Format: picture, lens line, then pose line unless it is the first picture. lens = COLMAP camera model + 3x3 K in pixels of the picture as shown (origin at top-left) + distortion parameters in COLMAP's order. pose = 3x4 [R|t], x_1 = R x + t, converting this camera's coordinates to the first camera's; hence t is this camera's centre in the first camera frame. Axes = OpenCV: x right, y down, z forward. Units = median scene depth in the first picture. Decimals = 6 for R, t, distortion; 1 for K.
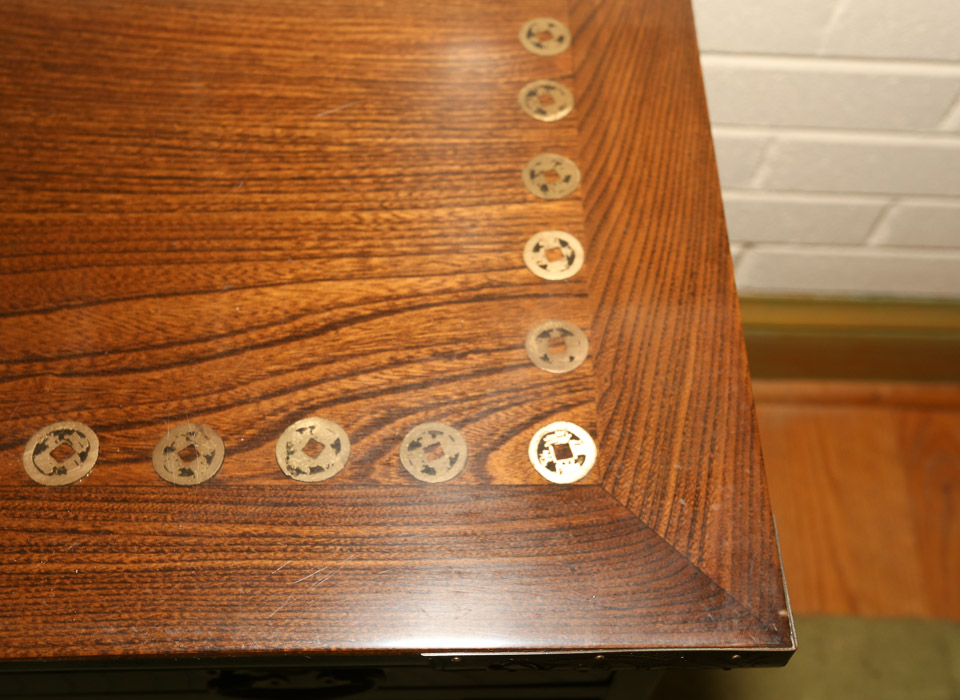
lens RADIAL K [[1118.3, 0, 478.5], [0, 1118.3, 351.1], [0, 0, 1]] dist [0.017802, 0.000000]
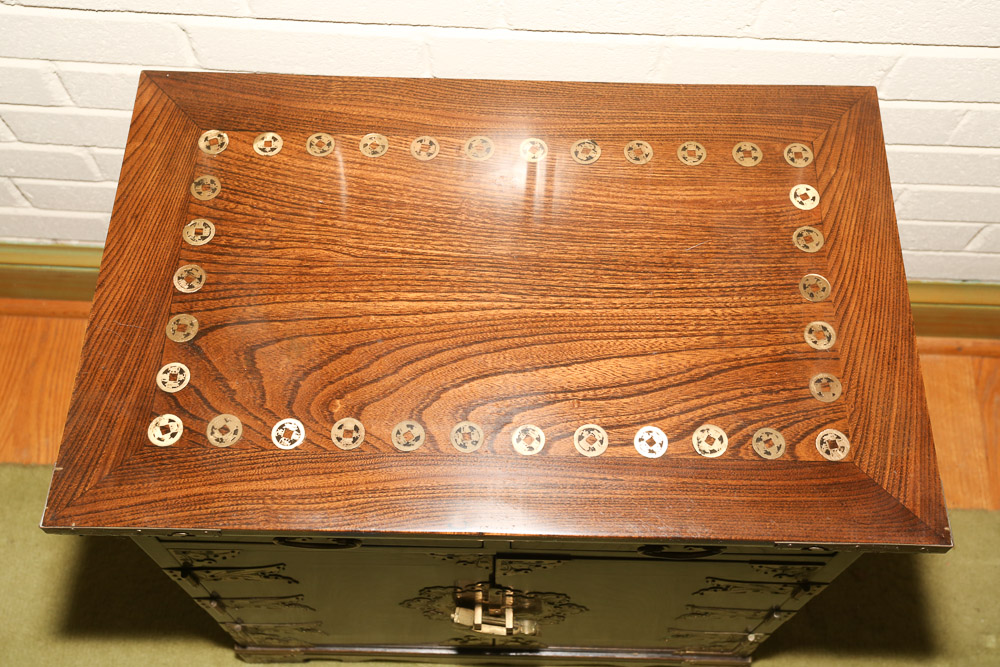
lens RADIAL K [[1074.8, 0, 501.6], [0, 1074.8, 332.7], [0, 0, 1]] dist [0.031021, 0.000000]
pose [[0.998809, 0.022764, -0.043145, -0.411332], [-0.019605, 0.997192, 0.072271, -0.222920], [0.044669, -0.071339, 0.996451, -0.875332]]
